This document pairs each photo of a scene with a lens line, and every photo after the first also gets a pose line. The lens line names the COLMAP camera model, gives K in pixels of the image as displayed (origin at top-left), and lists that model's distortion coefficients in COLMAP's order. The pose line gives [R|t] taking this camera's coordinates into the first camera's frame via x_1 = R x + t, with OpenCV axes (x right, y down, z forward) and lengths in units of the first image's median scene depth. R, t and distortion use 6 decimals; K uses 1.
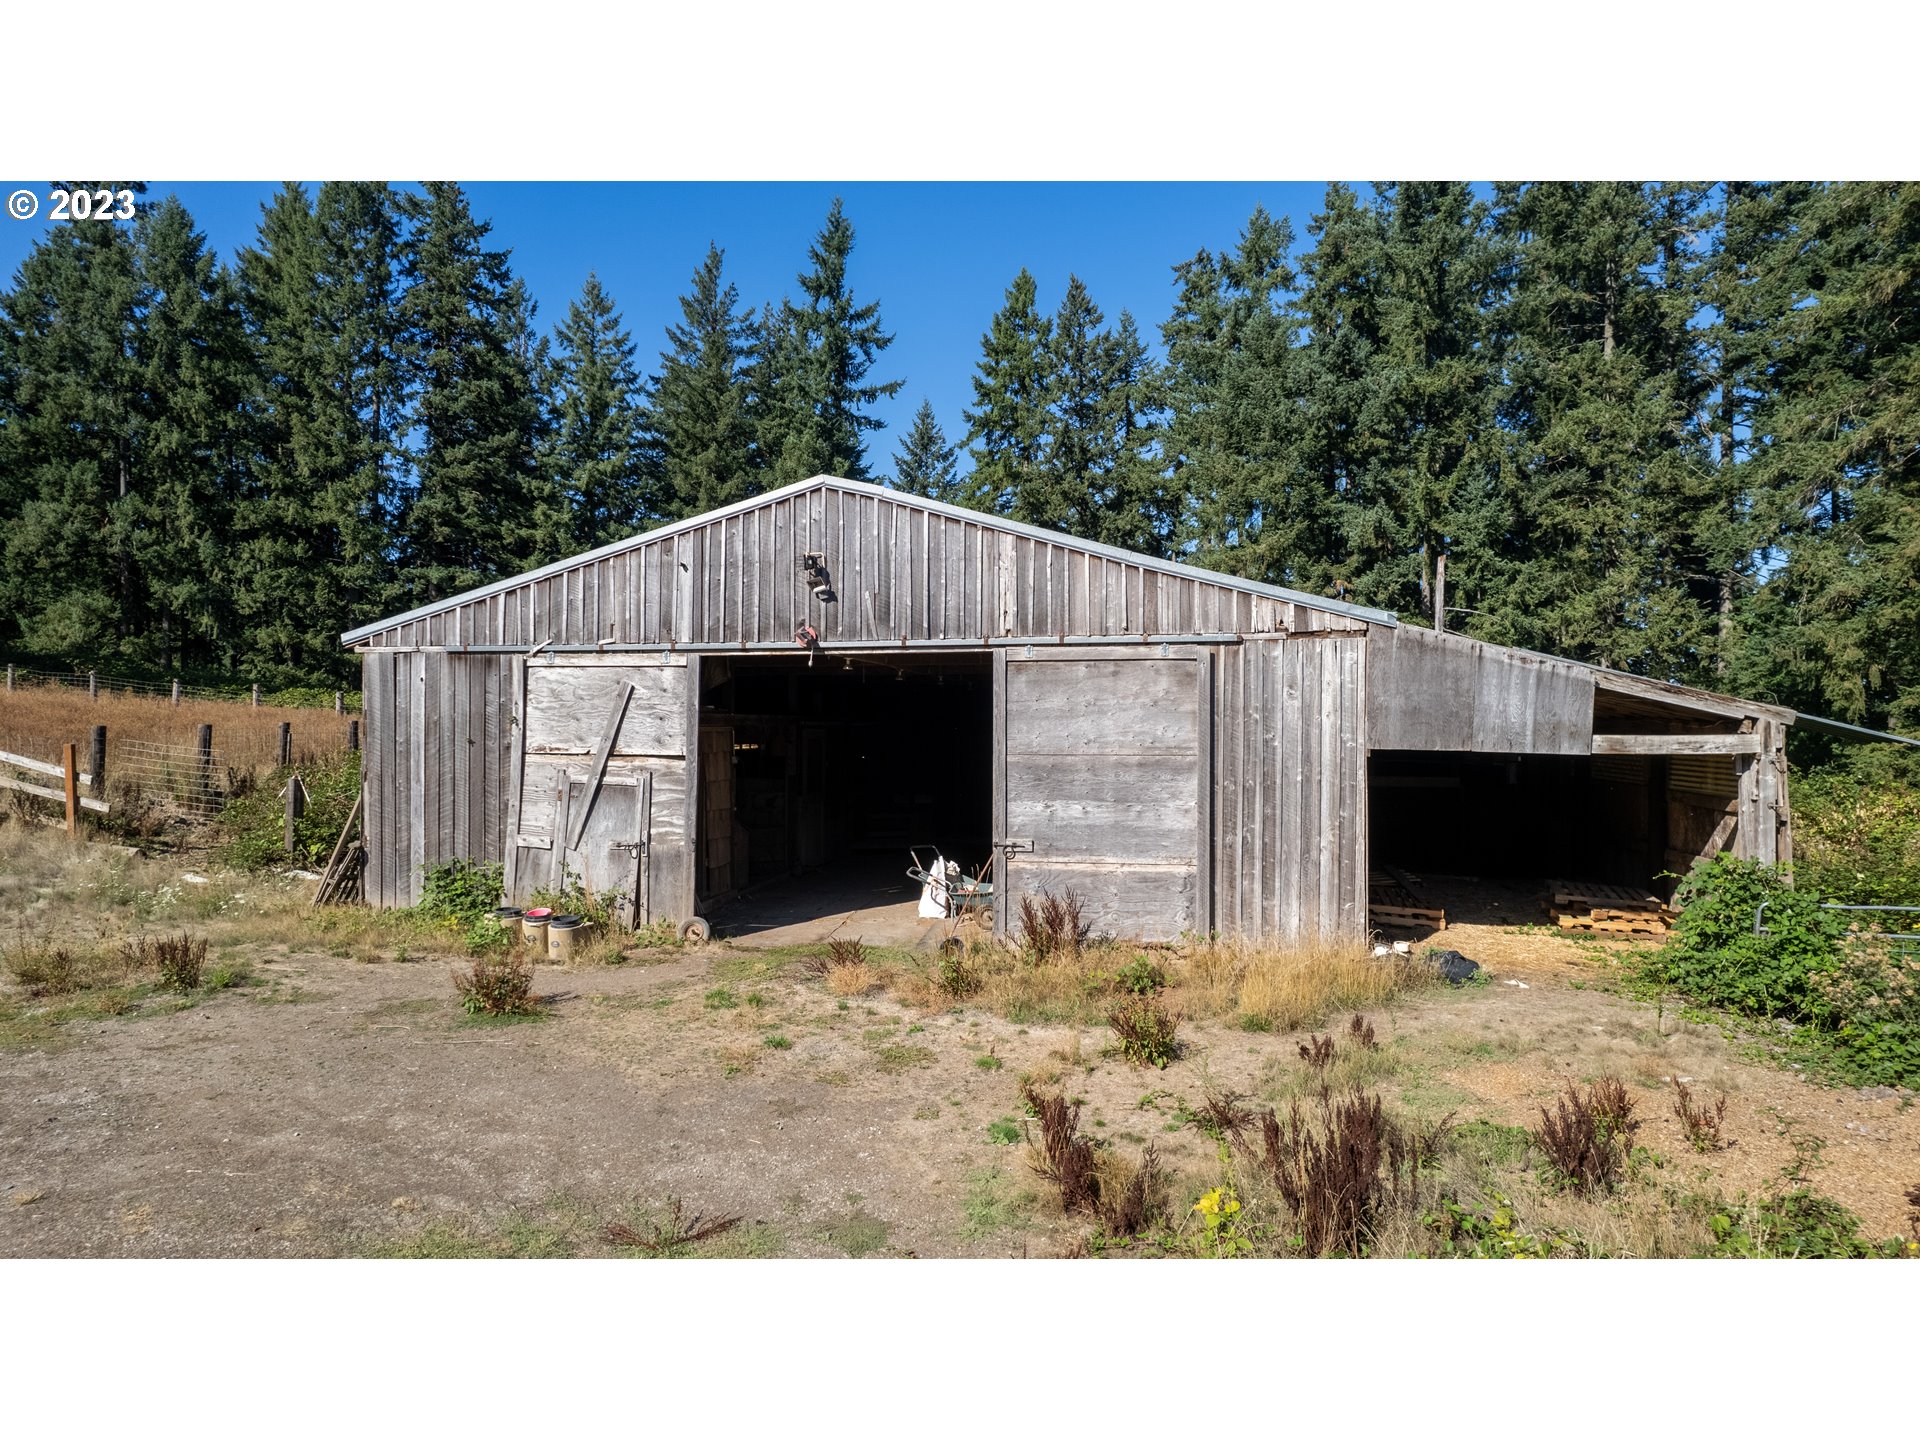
lens RADIAL K [[1237.0, 0, 956.5], [0, 1237.0, 722.3], [0, 0, 1]] dist [-0.079364, 0.076884]
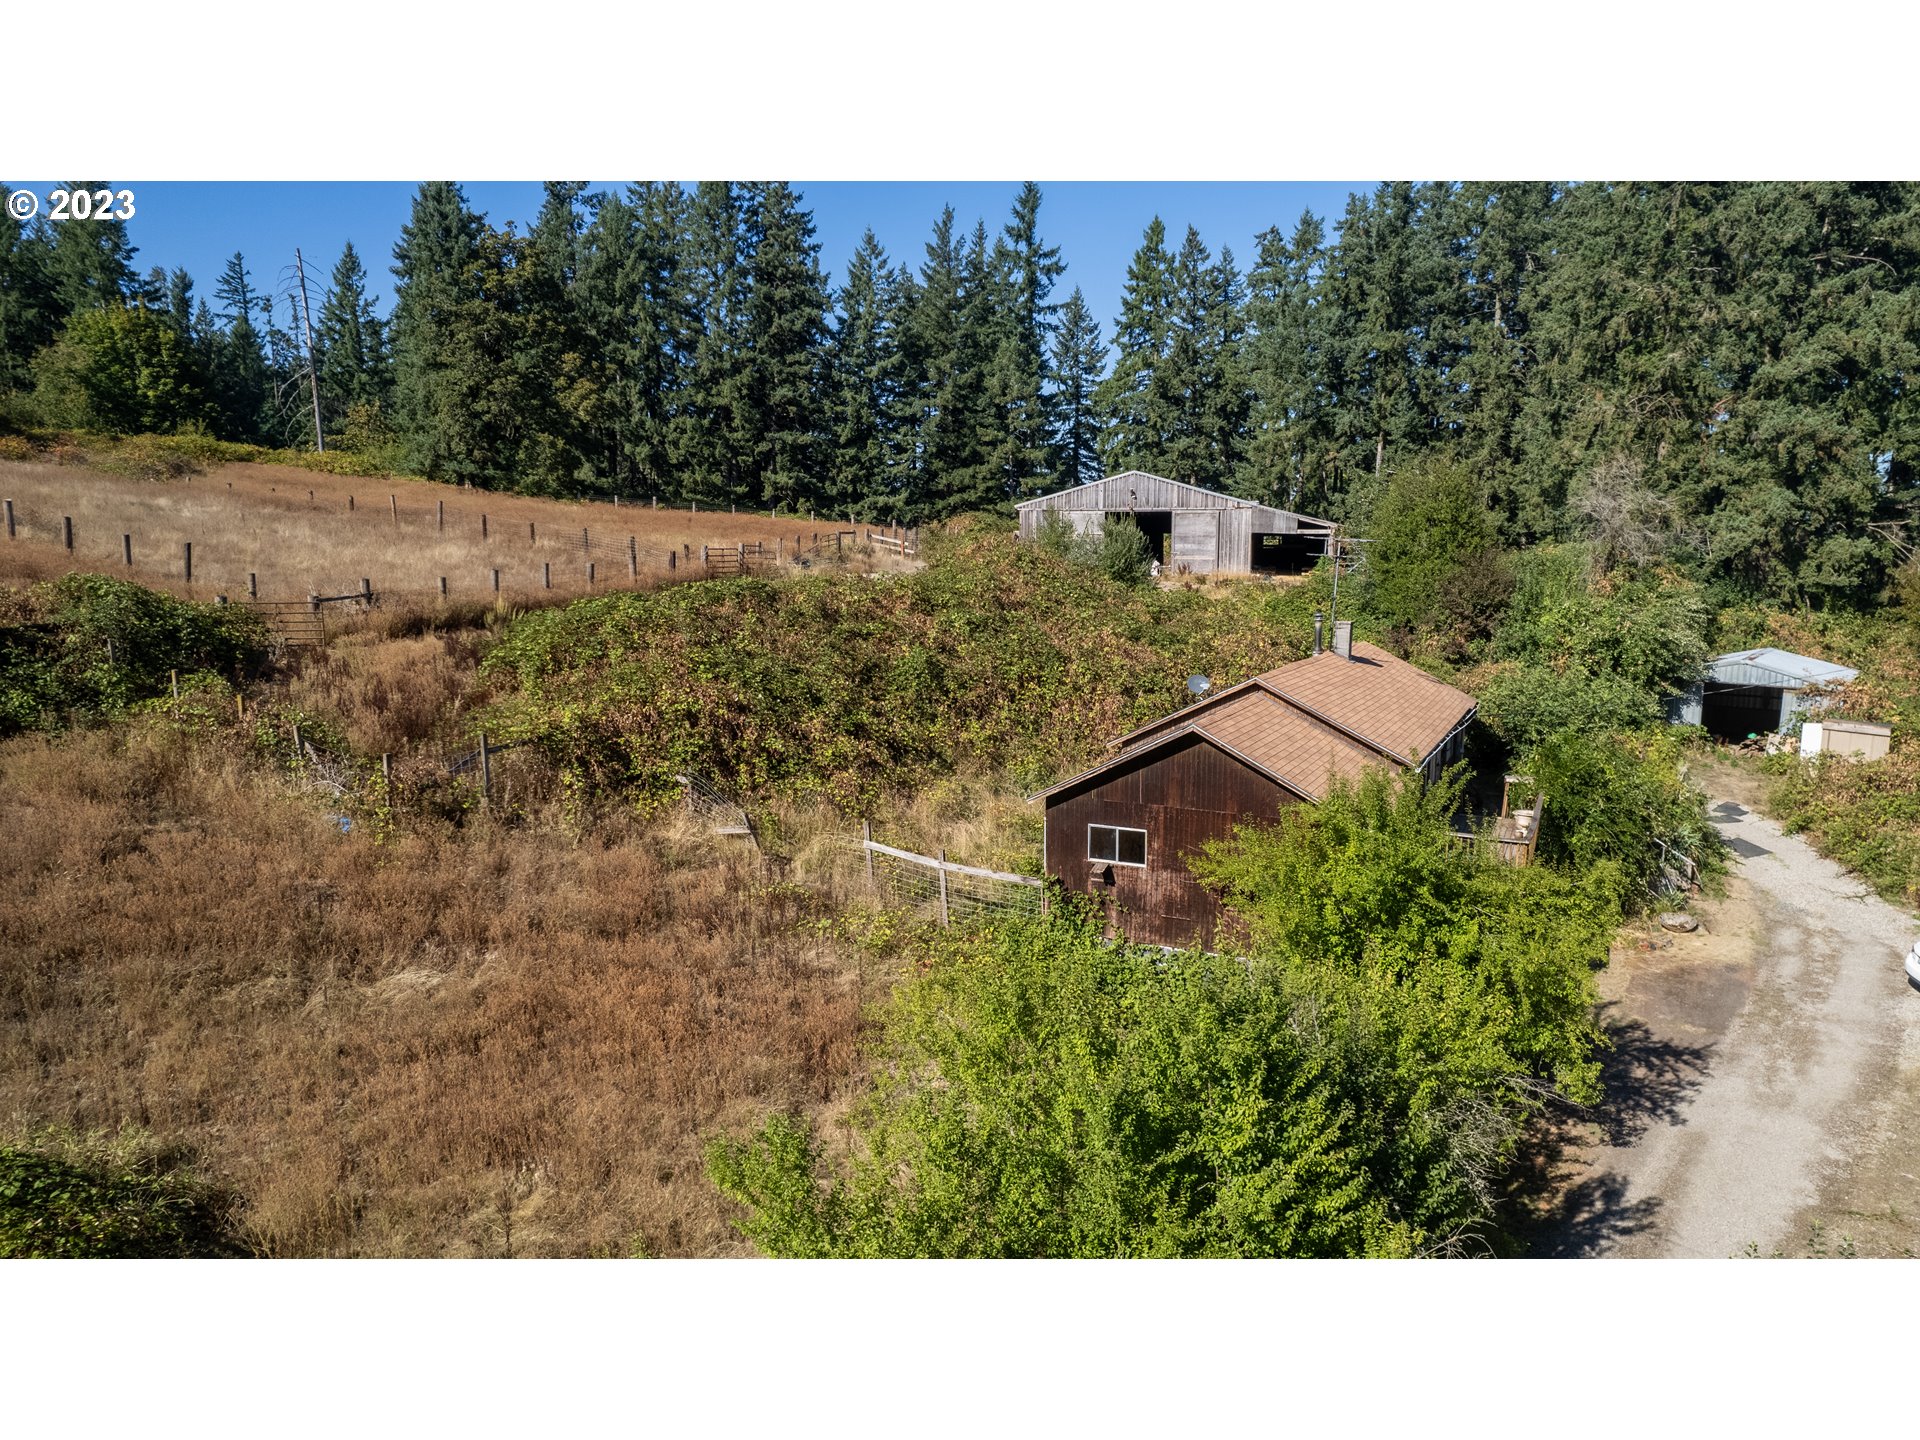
lens RADIAL K [[1310.7, 0, 1012.4], [0, 1310.7, 751.3], [0, 0, 1]] dist [-0.069393, 0.059763]
pose [[0.999497, 0.005492, -0.031222, -0.080441], [-0.000300, 0.986473, 0.163922, 0.005415], [0.031700, -0.163830, 0.985979, -0.781658]]
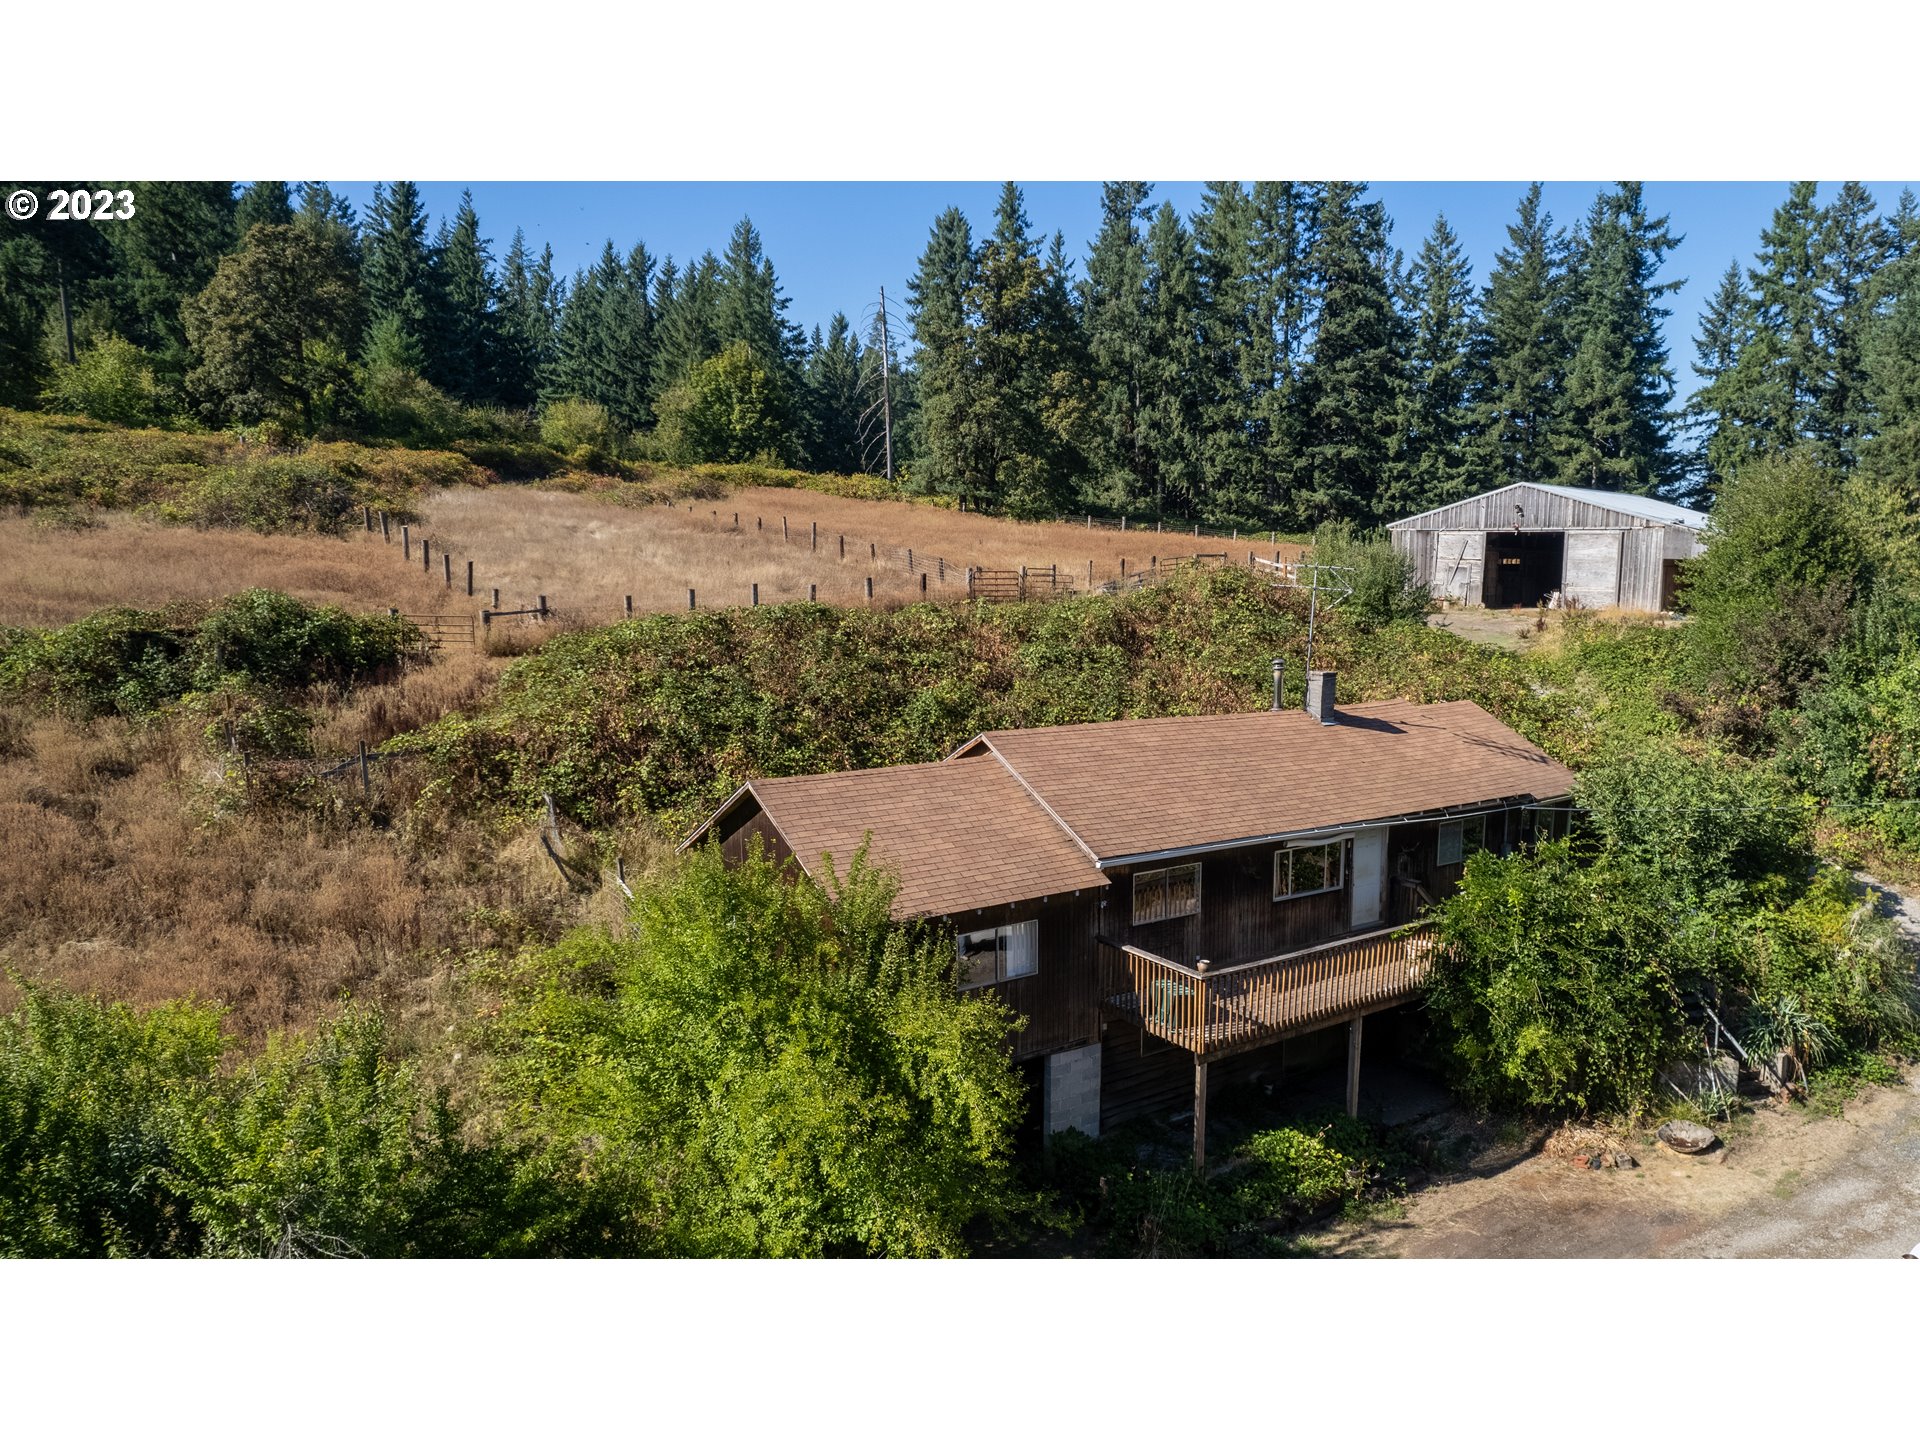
lens RADIAL K [[1387.6, 0, 1077.8], [0, 1387.6, 790.0], [0, 0, 1]] dist [-0.060717, 0.041917]
pose [[0.868735, 0.086436, -0.487676, 0.166422], [-0.003753, 0.985774, 0.168033, 0.003796], [0.495262, -0.144145, 0.856702, -0.669545]]
